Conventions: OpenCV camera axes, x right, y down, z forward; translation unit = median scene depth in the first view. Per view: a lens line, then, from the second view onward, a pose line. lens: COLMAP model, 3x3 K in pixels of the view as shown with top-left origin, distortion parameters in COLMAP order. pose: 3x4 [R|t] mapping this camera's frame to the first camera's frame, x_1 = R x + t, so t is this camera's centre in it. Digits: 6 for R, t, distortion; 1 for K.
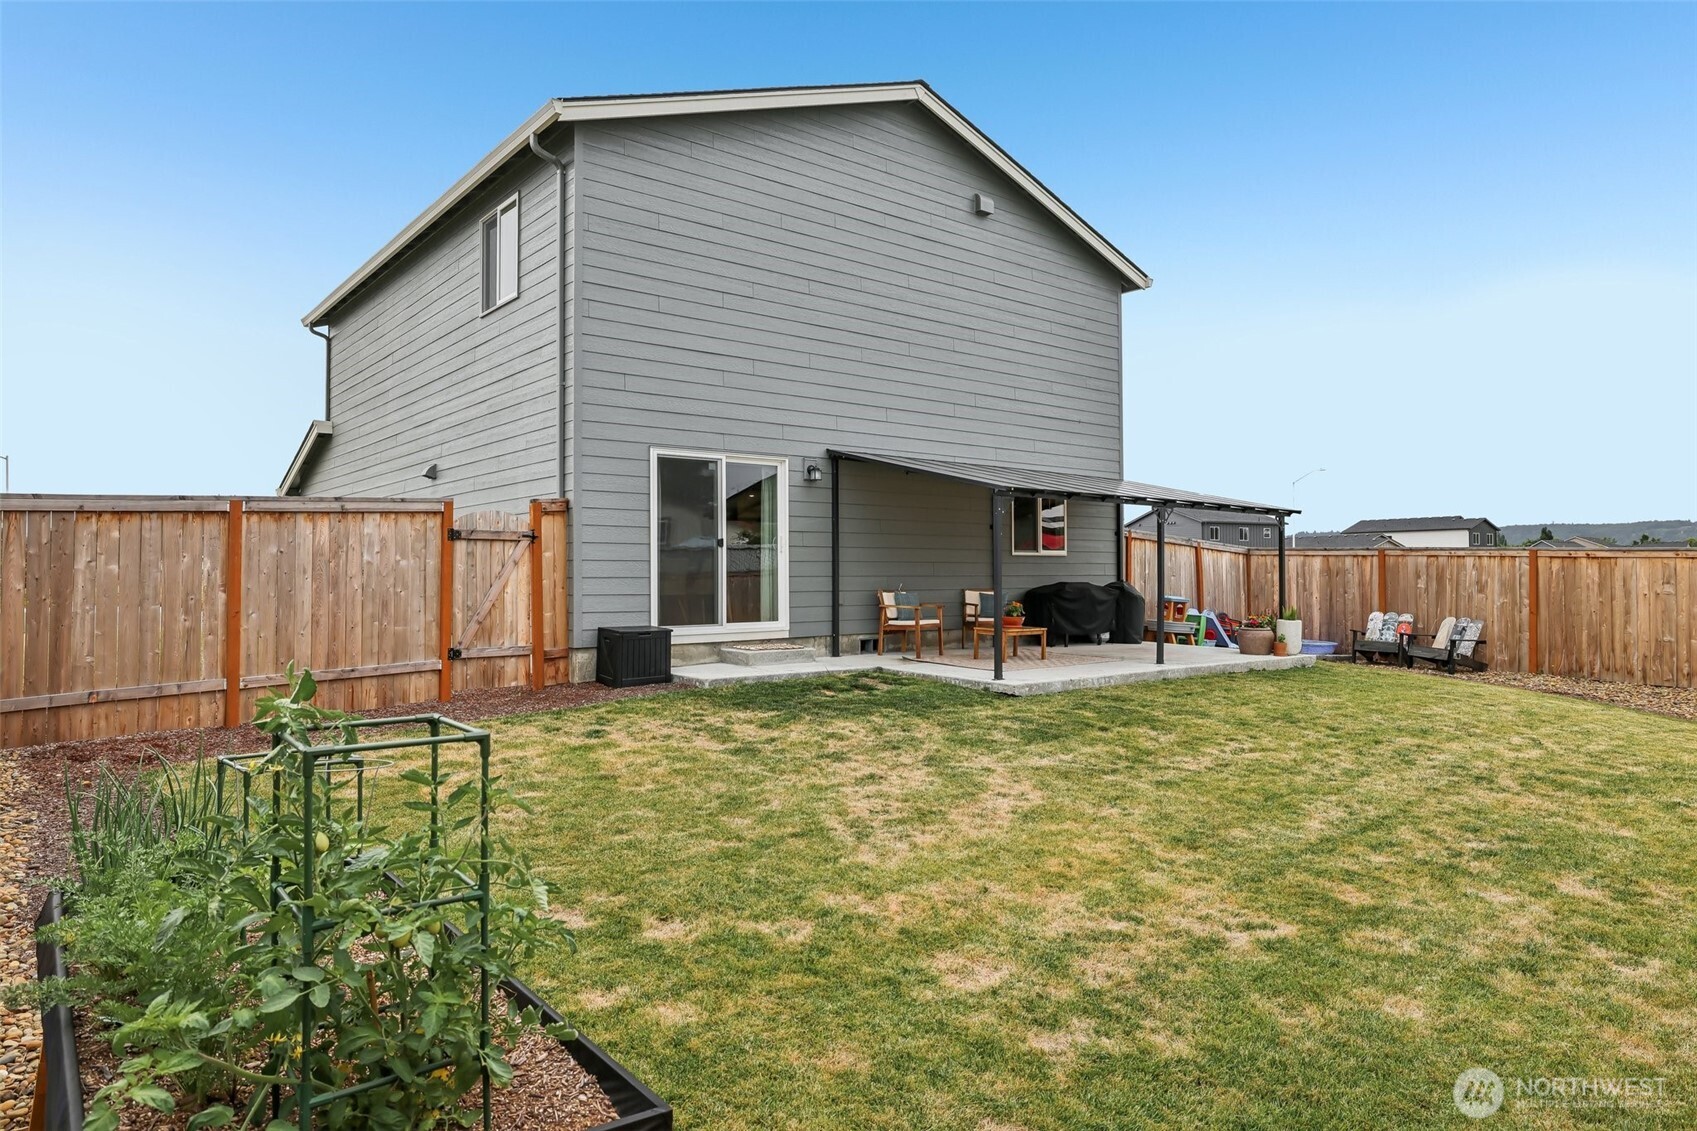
lens RADIAL K [[1047.4, 0, 846.6], [0, 1047.4, 566.1], [0, 0, 1]] dist [0.000605, -0.000071]
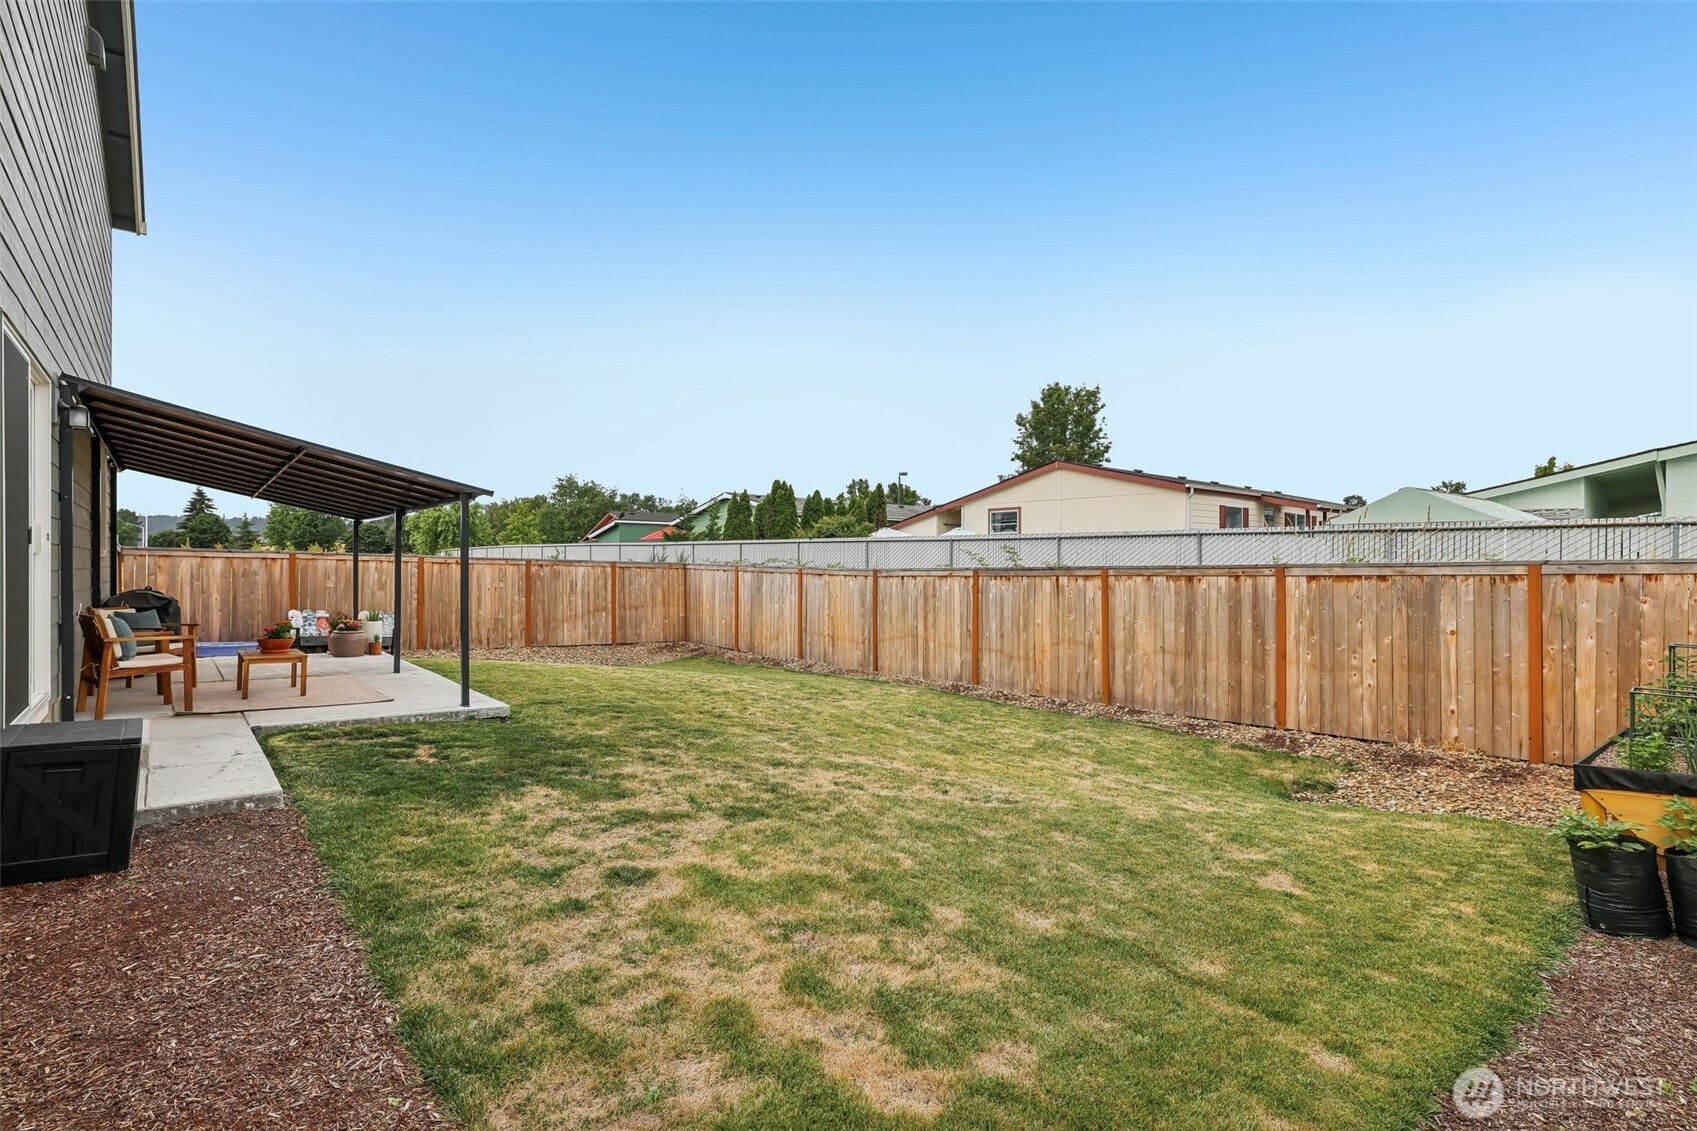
lens RADIAL K [[798.0, 0, 845.8], [0, 798.0, 563.8], [0, 0, 1]] dist [-0.005794, -0.000370]
pose [[-0.022719, 0.004681, 0.999731, -0.359668], [-0.010984, 0.999928, -0.004931, -0.007524], [-0.999682, -0.011093, -0.022666, 0.466364]]
